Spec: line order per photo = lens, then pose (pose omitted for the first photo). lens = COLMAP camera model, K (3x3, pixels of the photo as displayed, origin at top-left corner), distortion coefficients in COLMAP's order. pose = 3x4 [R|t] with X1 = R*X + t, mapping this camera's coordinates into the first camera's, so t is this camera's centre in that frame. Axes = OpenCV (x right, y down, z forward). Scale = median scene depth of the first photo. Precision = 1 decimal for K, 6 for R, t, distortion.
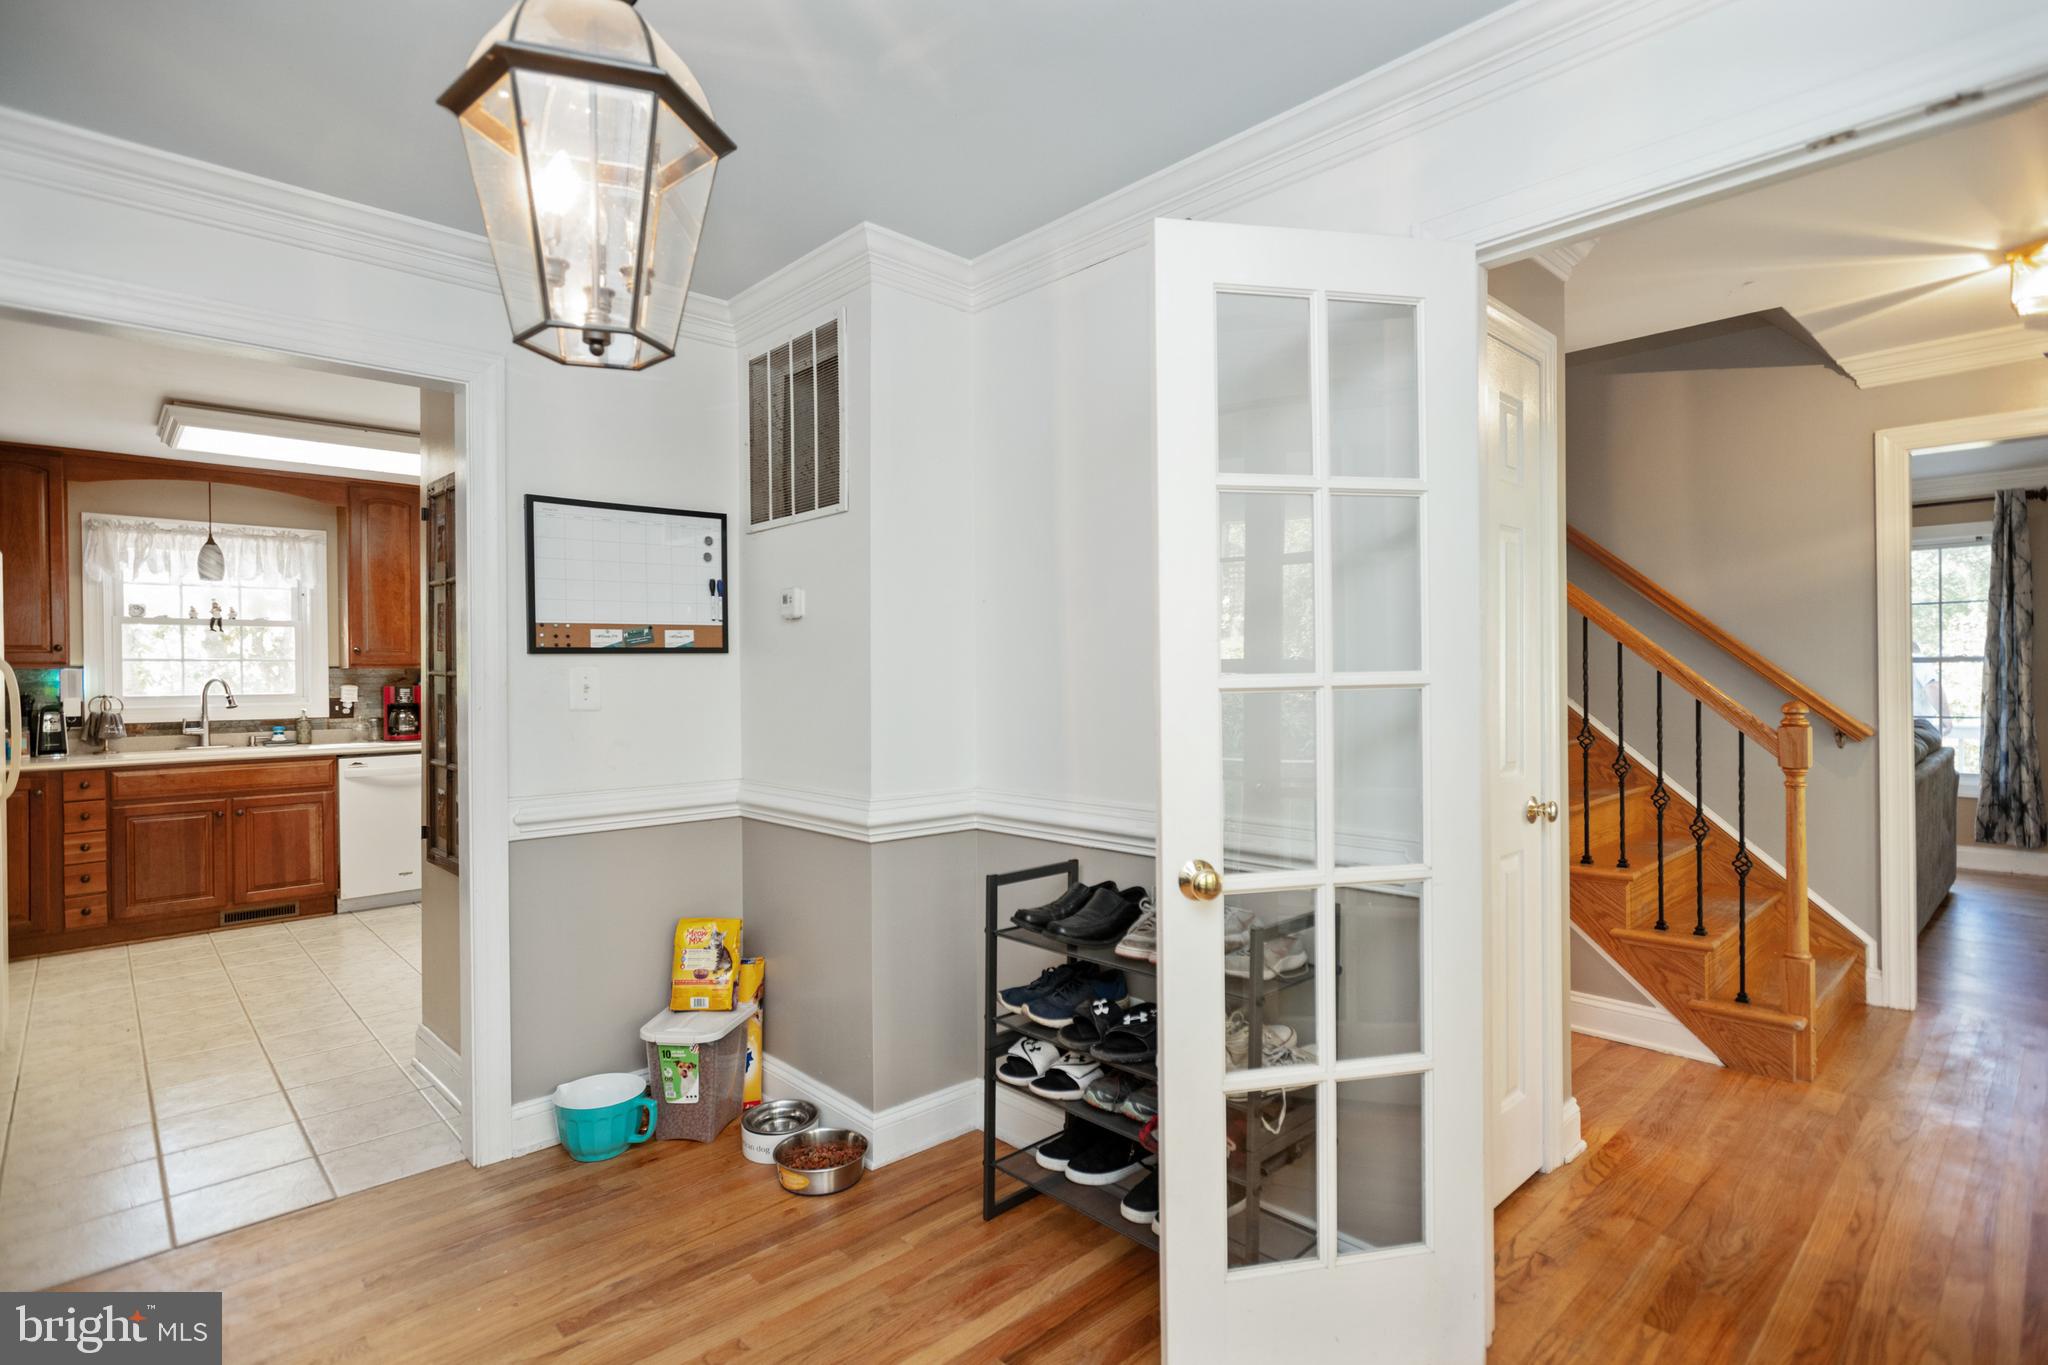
lens RADIAL K [[1019.4, 0, 1040.3], [0, 1019.4, 680.6], [0, 0, 1]] dist [-0.006658, 0.006336]
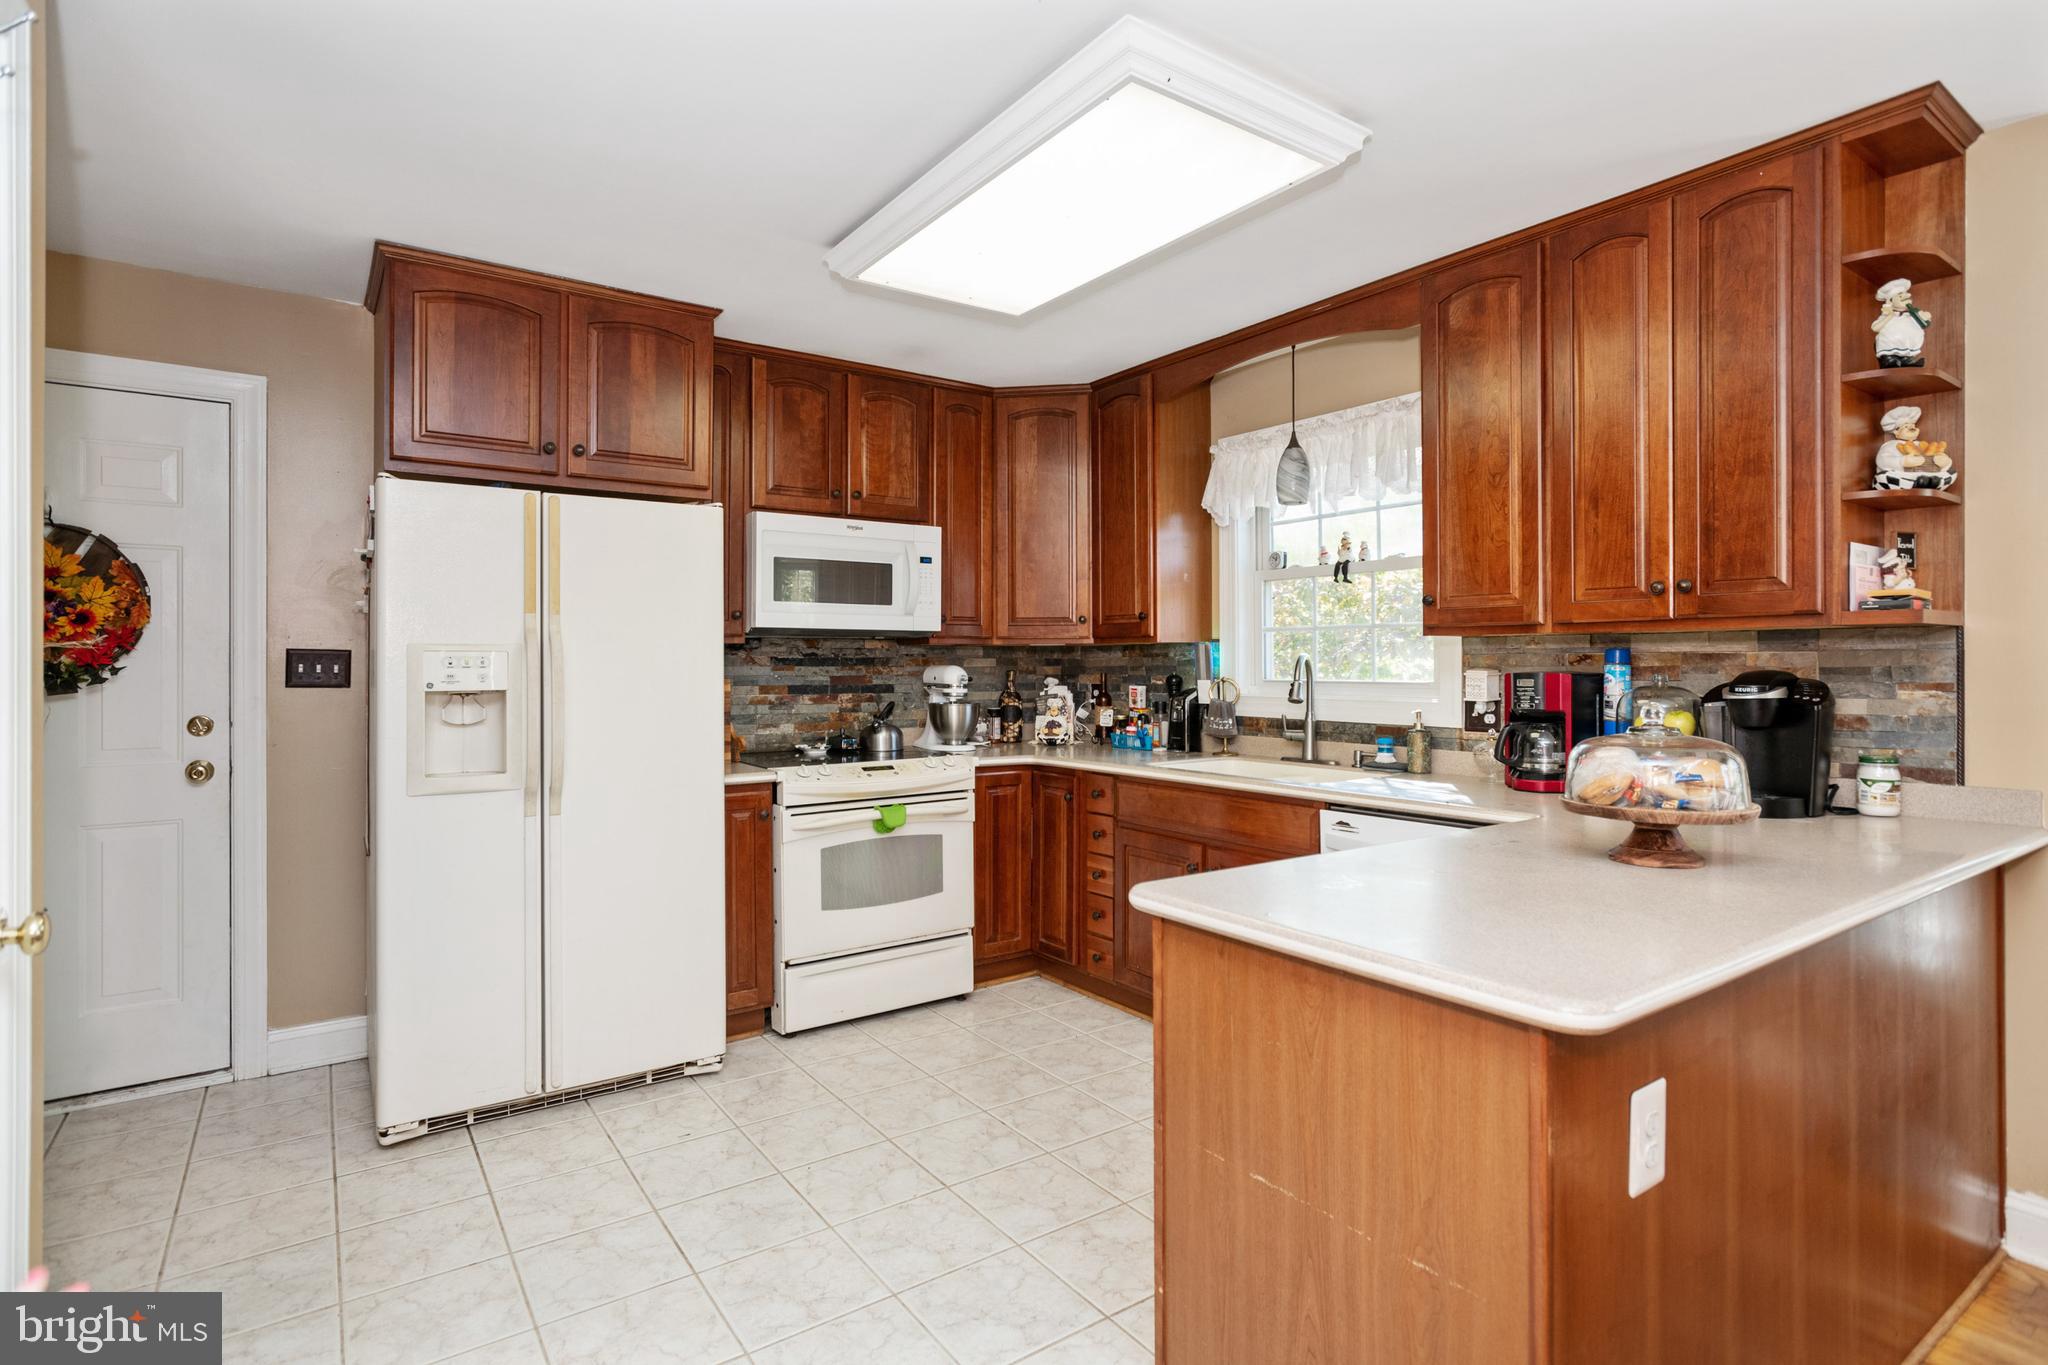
lens RADIAL K [[1019.4, 0, 1042.2], [0, 1019.4, 650.3], [0, 0, 1]] dist [-0.006658, 0.006336]
pose [[-0.134777, -0.003825, -0.990869, -0.151381], [-0.003704, 0.999988, -0.003356, -0.002549], [0.990869, 0.003217, -0.134789, 0.925525]]
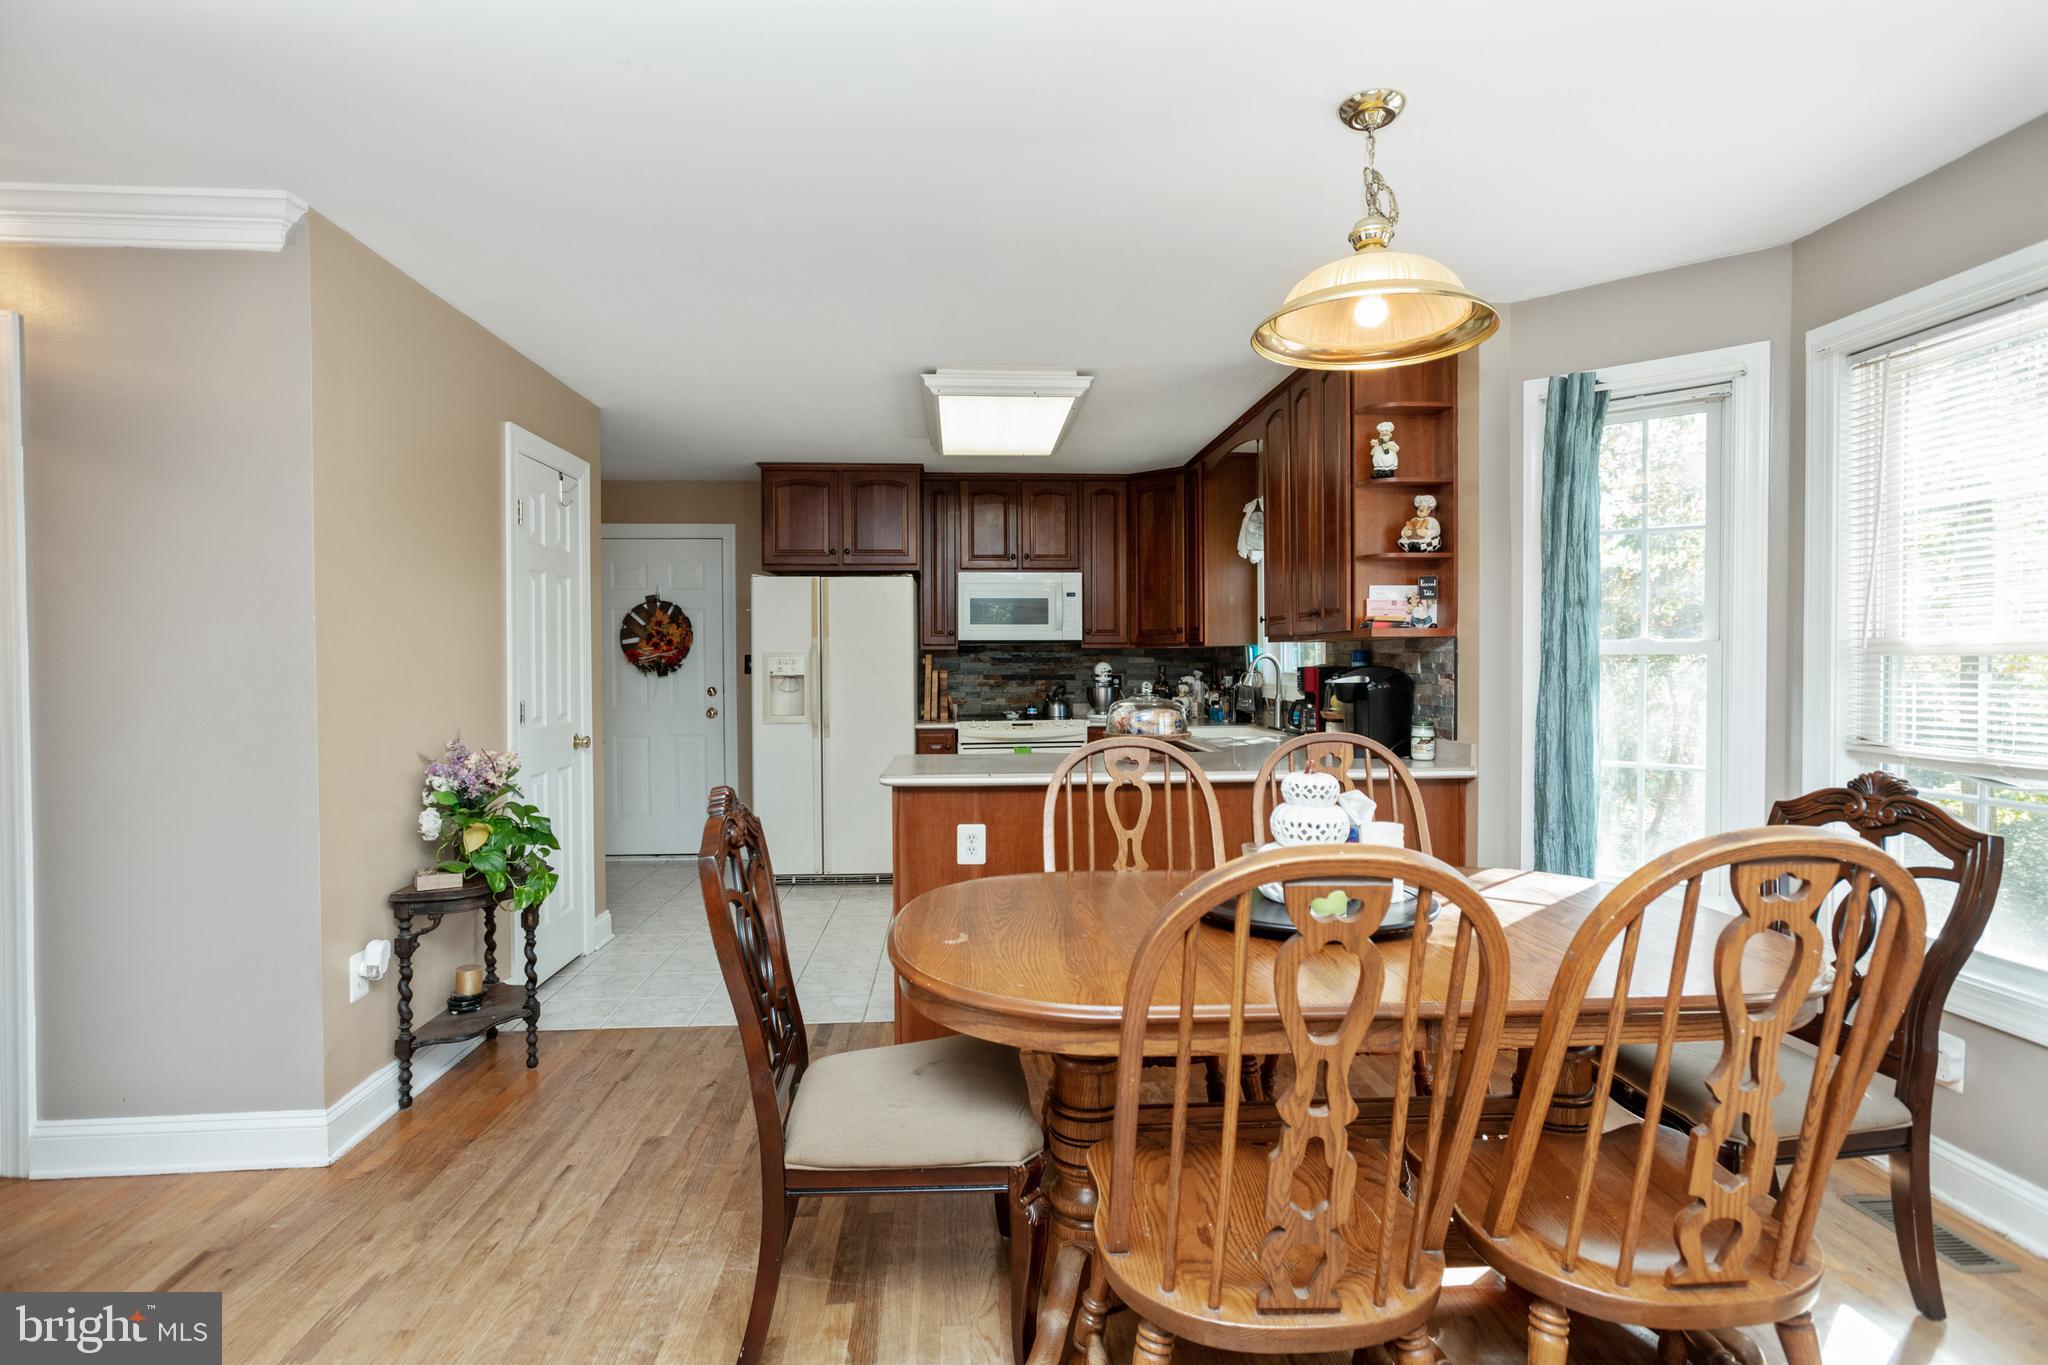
lens RADIAL K [[1019.4, 0, 1039.2], [0, 1019.4, 675.5], [0, 0, 1]] dist [-0.006658, 0.006336]
pose [[-0.624744, 0.023898, -0.780464, 0.043643], [0.004644, 0.999628, 0.026891, -0.009992], [0.780815, 0.013175, -0.624623, 1.419202]]
